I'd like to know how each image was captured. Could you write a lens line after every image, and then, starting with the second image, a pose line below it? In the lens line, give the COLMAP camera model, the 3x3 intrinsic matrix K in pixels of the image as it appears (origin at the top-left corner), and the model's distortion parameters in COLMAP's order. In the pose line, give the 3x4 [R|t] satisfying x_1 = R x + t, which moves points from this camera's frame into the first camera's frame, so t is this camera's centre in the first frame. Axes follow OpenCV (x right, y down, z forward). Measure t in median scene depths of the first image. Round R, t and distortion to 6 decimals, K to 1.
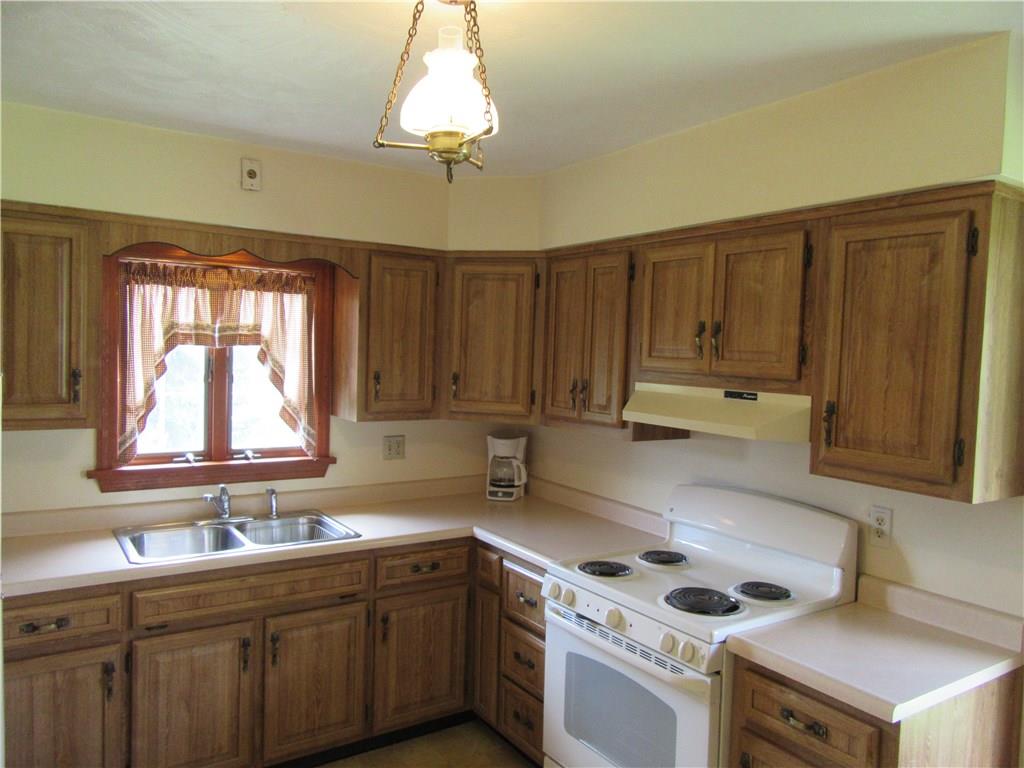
lens RADIAL K [[751.8, 0, 512.9], [0, 751.8, 382.2], [0, 0, 1]] dist [-0.012271, 0.004742]
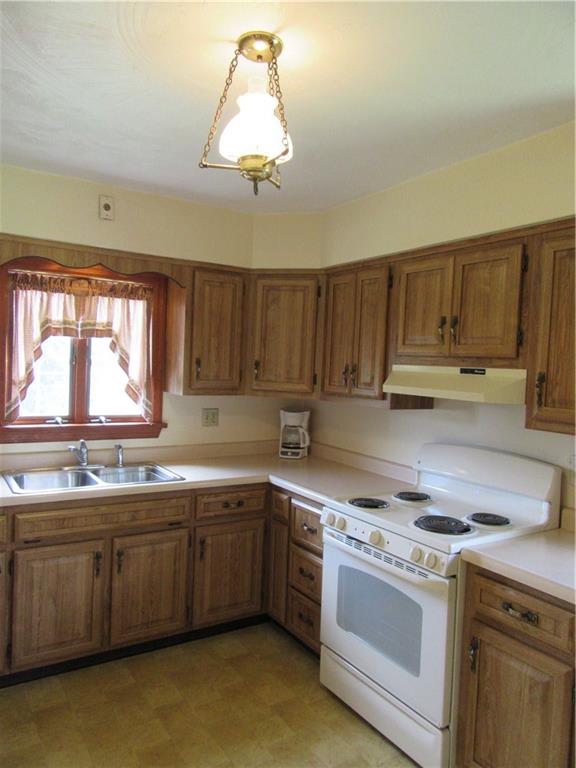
lens RADIAL K [[563.9, 0, 288.0], [0, 563.9, 384.0], [0, 0, 1]] dist [-0.012271, 0.004742]
pose [[0.999775, 0.009765, -0.018838, -0.002503], [-0.009901, 0.999926, -0.007124, 0.042326], [0.018767, 0.007309, 0.999797, 0.002314]]
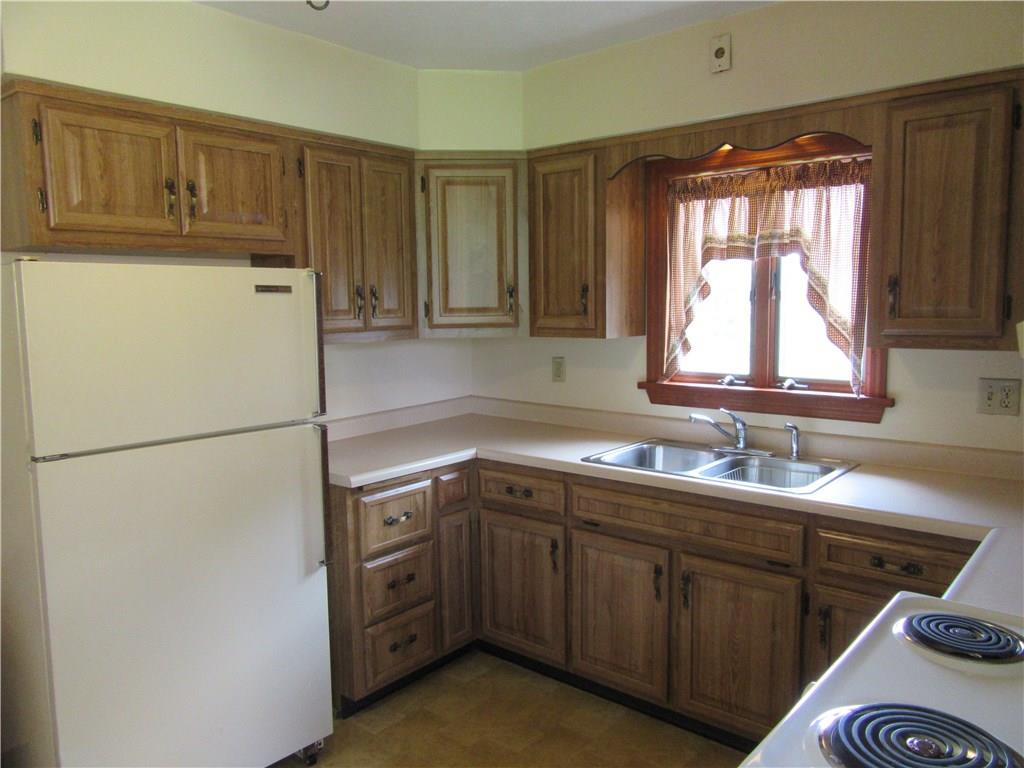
lens RADIAL K [[751.8, 0, 512.9], [0, 751.8, 382.2], [0, 0, 1]] dist [-0.012271, 0.004742]
pose [[0.277694, 0.068152, -0.958249, 0.439441], [-0.023142, 0.997666, 0.064249, 0.053364], [0.960391, 0.004334, 0.278623, 0.520476]]
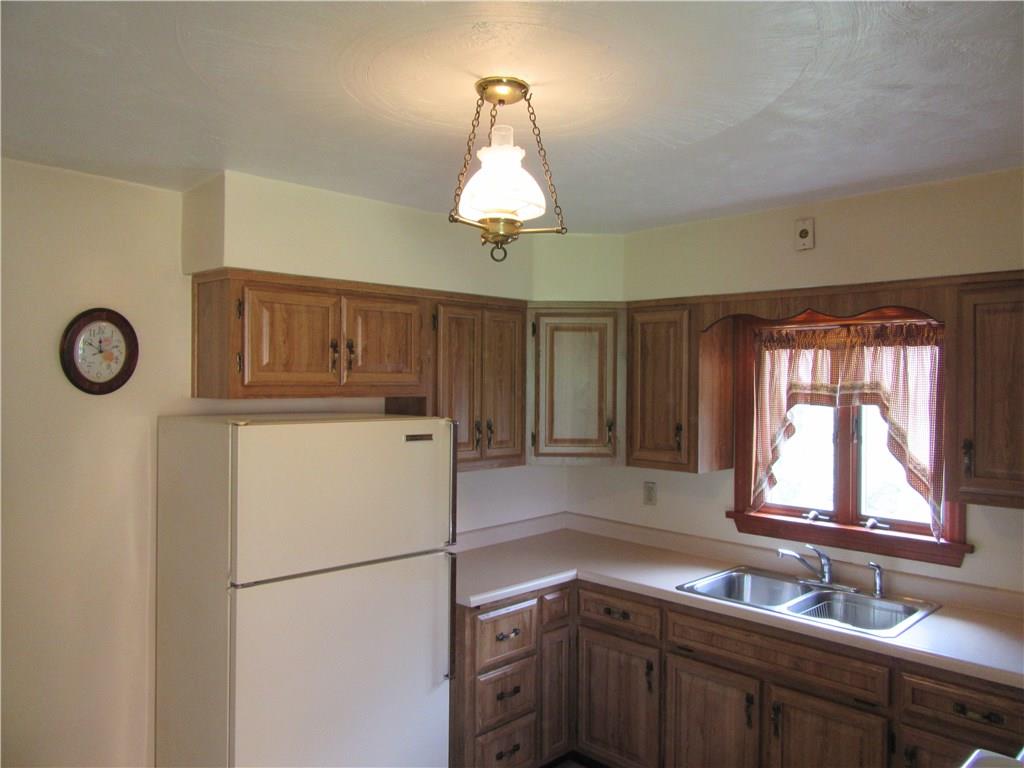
lens RADIAL K [[751.8, 0, 512.9], [0, 751.8, 382.2], [0, 0, 1]] dist [-0.012271, 0.004742]
pose [[0.190930, -0.029175, -0.981170, 0.543752], [-0.048068, 0.998081, -0.039031, -0.022359], [0.980426, 0.054615, 0.189161, 0.435647]]
